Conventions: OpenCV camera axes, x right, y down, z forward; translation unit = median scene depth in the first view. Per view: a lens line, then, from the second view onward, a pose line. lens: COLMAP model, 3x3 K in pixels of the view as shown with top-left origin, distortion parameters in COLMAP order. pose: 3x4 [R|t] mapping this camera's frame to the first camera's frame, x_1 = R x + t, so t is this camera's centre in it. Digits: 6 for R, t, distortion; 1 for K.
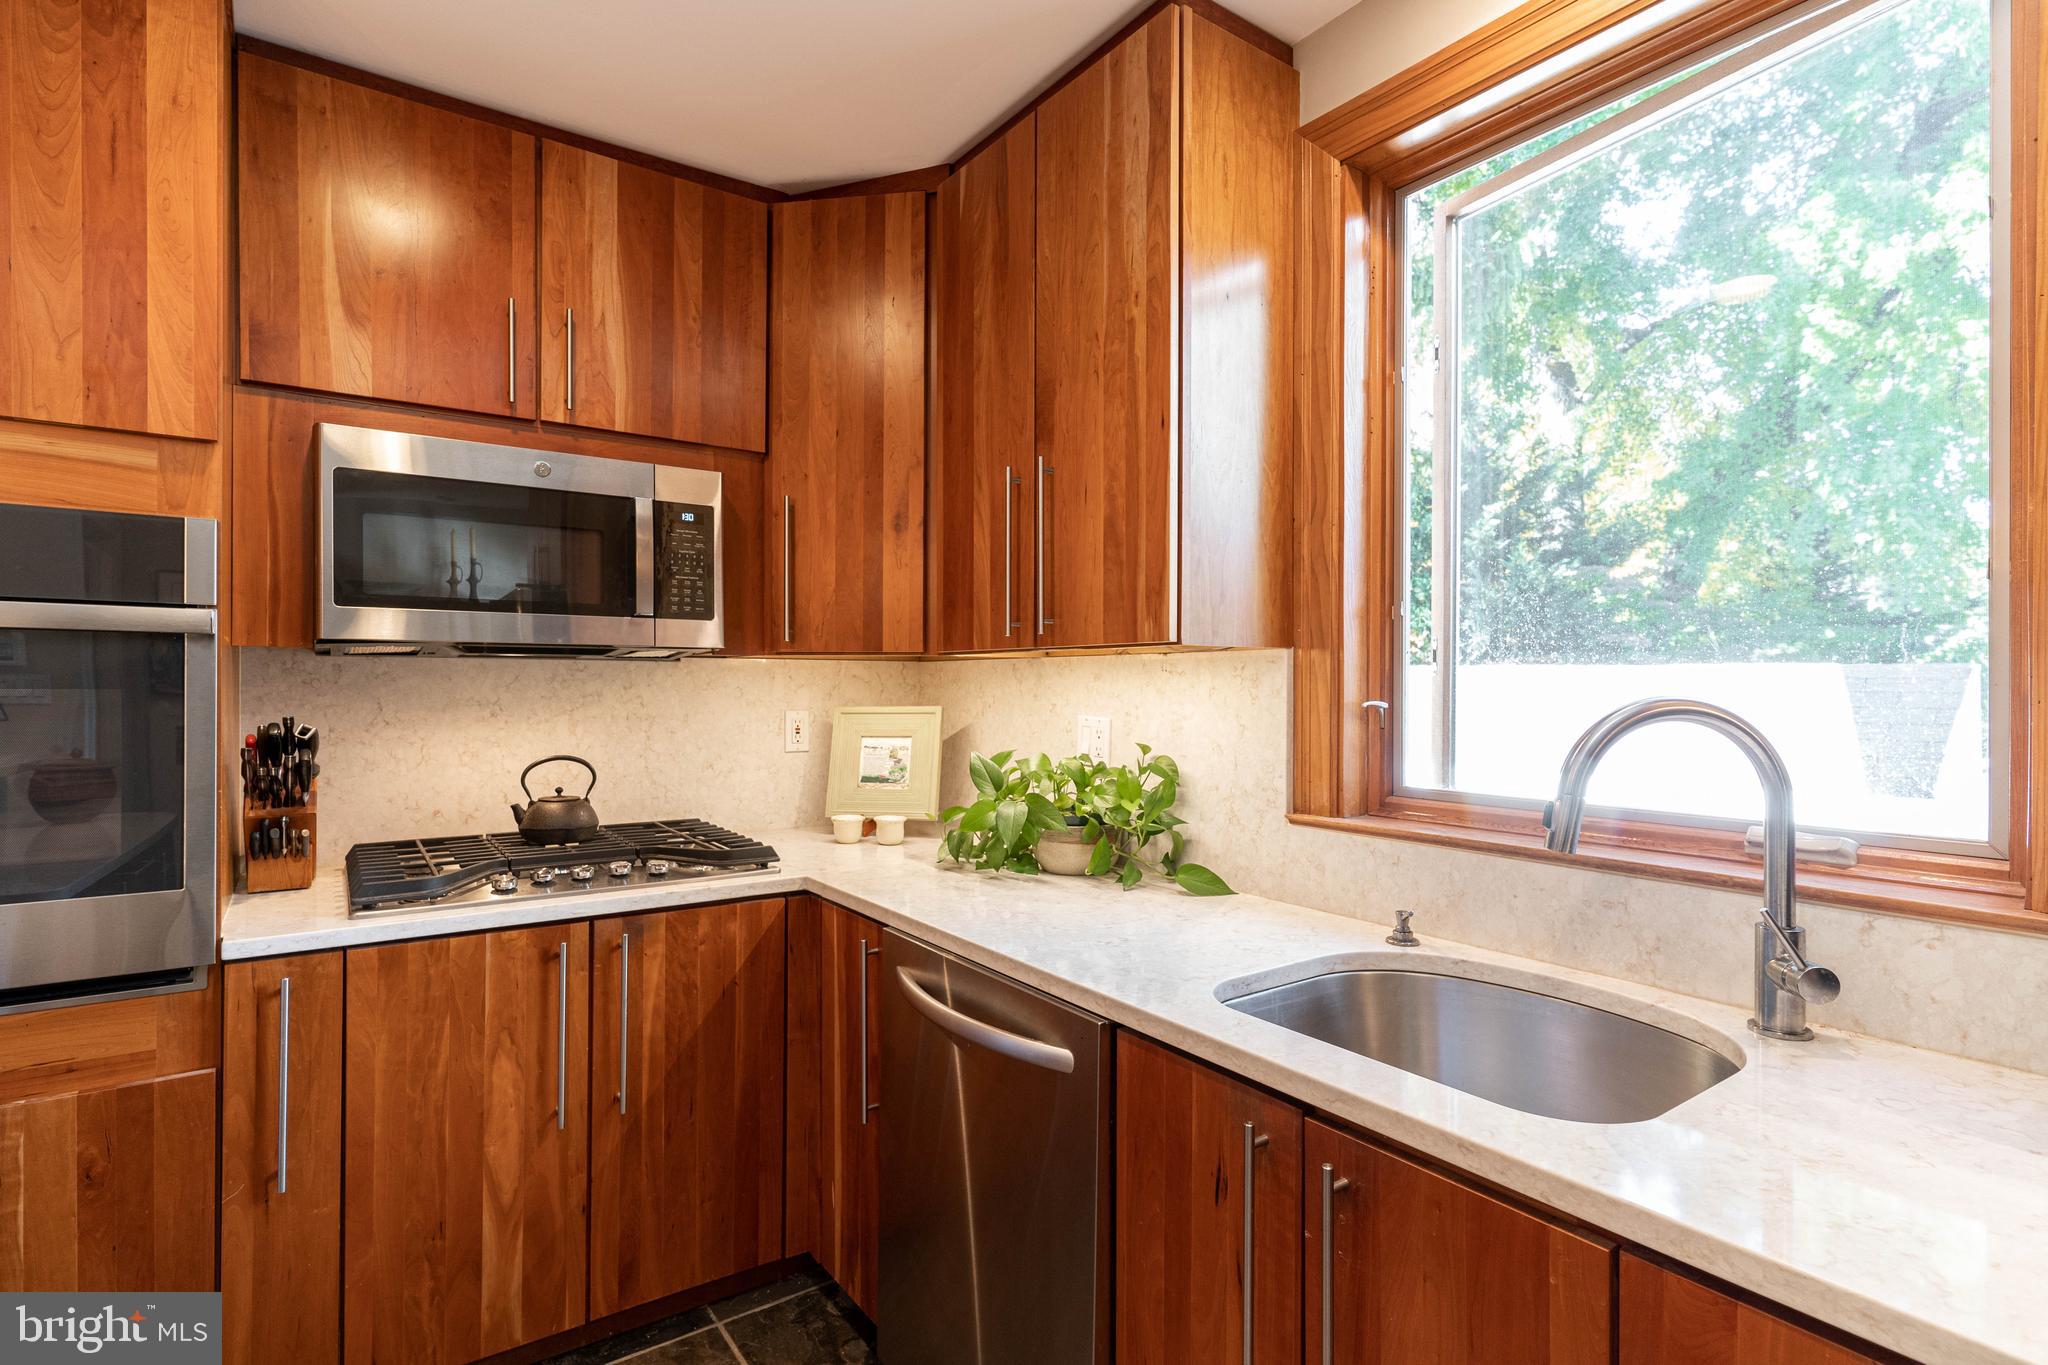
lens RADIAL K [[996.8, 0, 1018.4], [0, 996.8, 691.8], [0, 0, 1]] dist [0.002213, 0.000300]
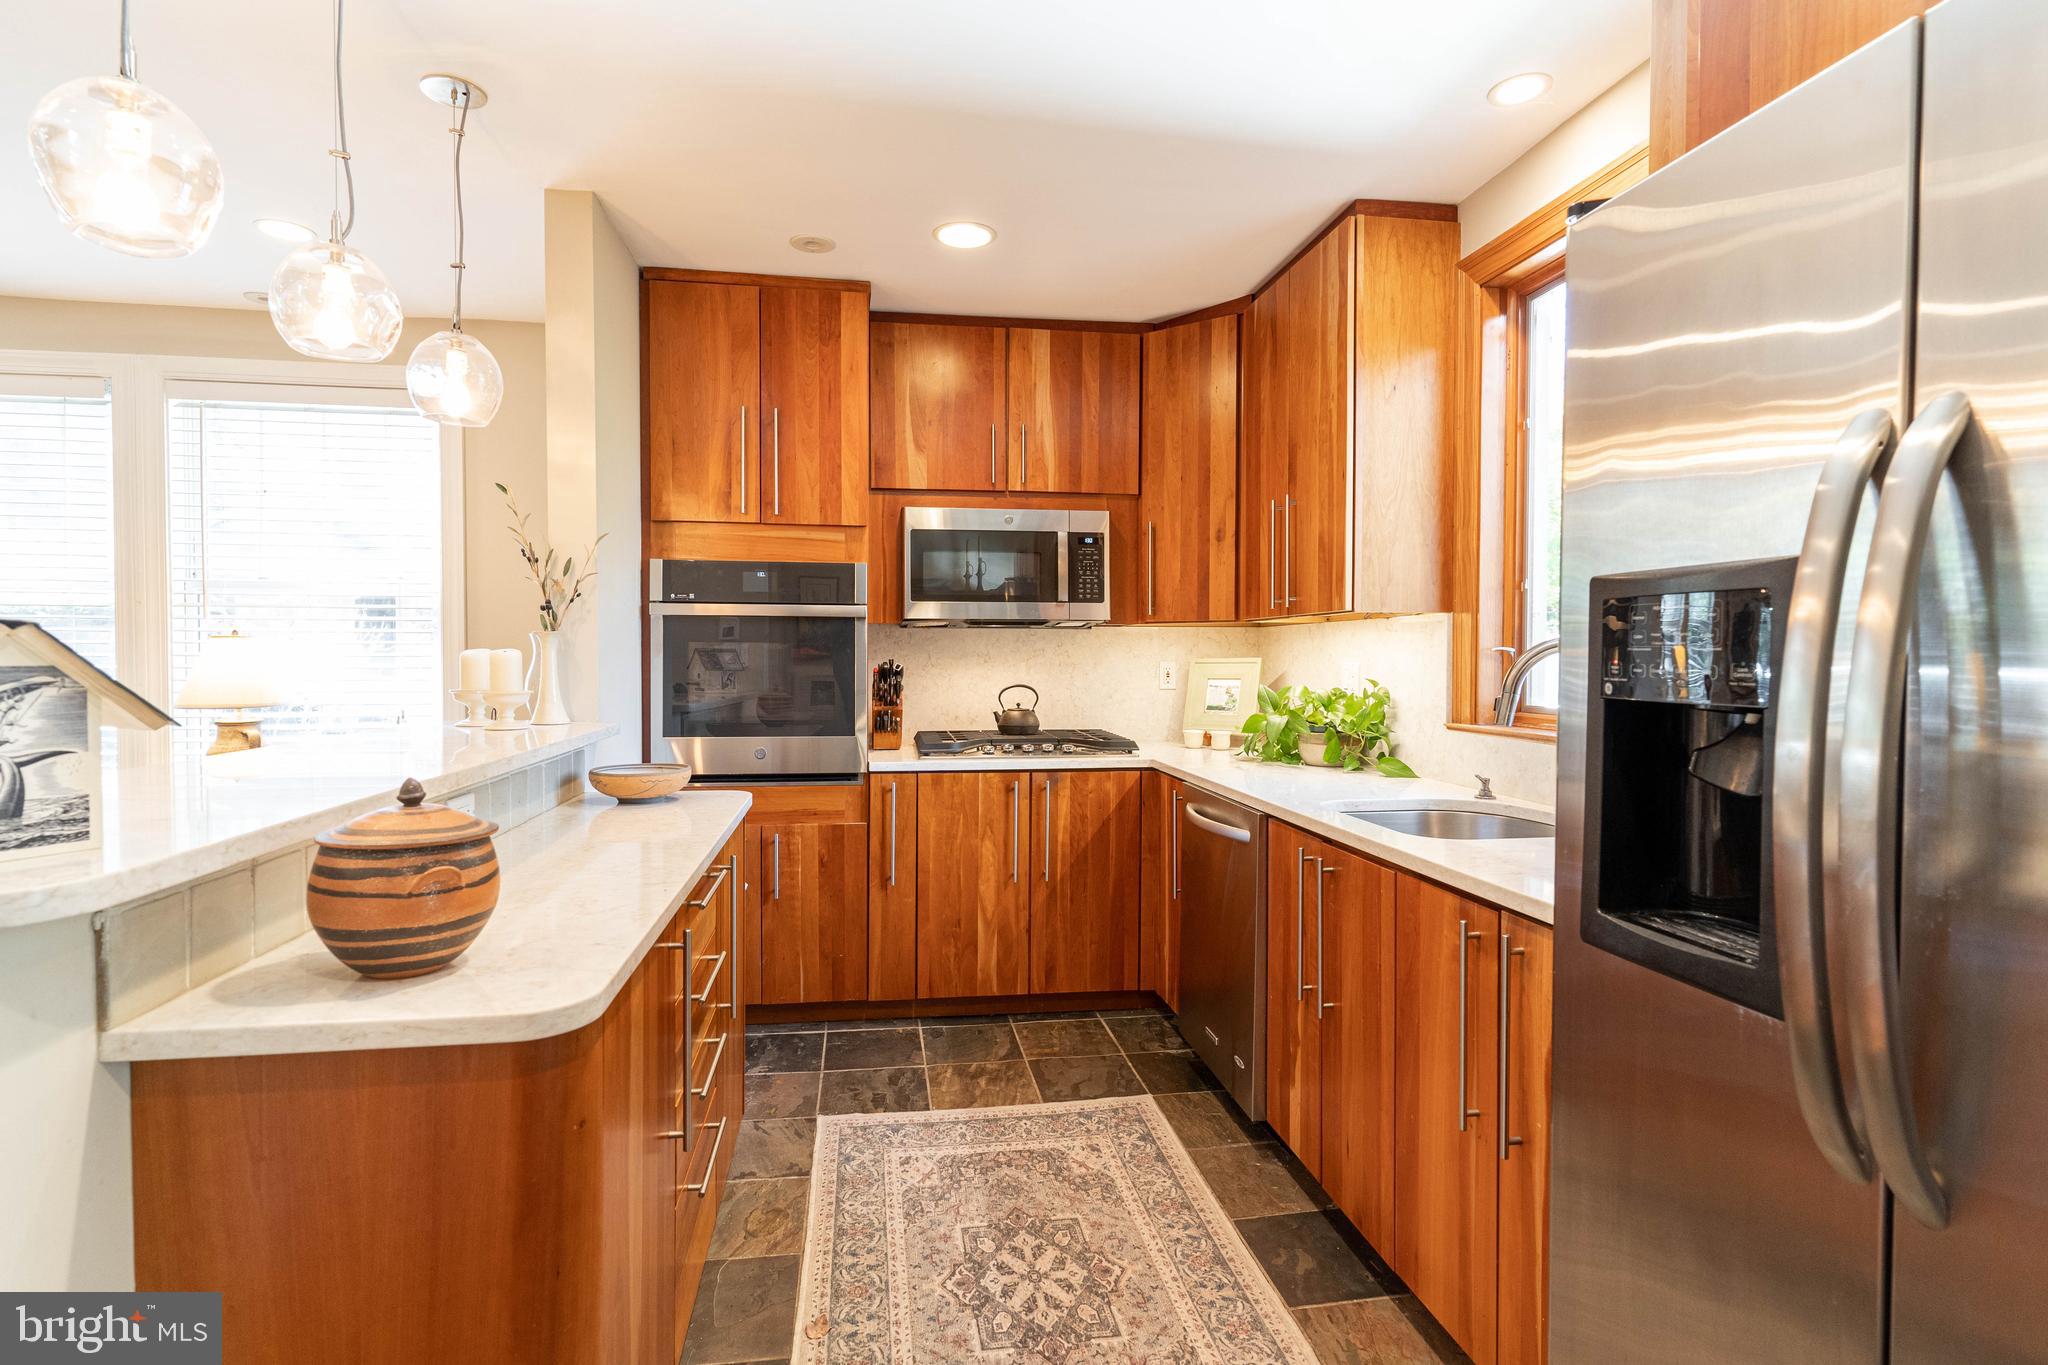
lens RADIAL K [[996.8, 0, 1018.4], [0, 996.8, 691.8], [0, 0, 1]] dist [0.002213, 0.000300]
pose [[0.892902, 0.013847, -0.450037, 0.347794], [-0.001241, 0.999599, 0.028294, 0.031487], [0.450248, -0.024705, 0.892562, -0.593233]]
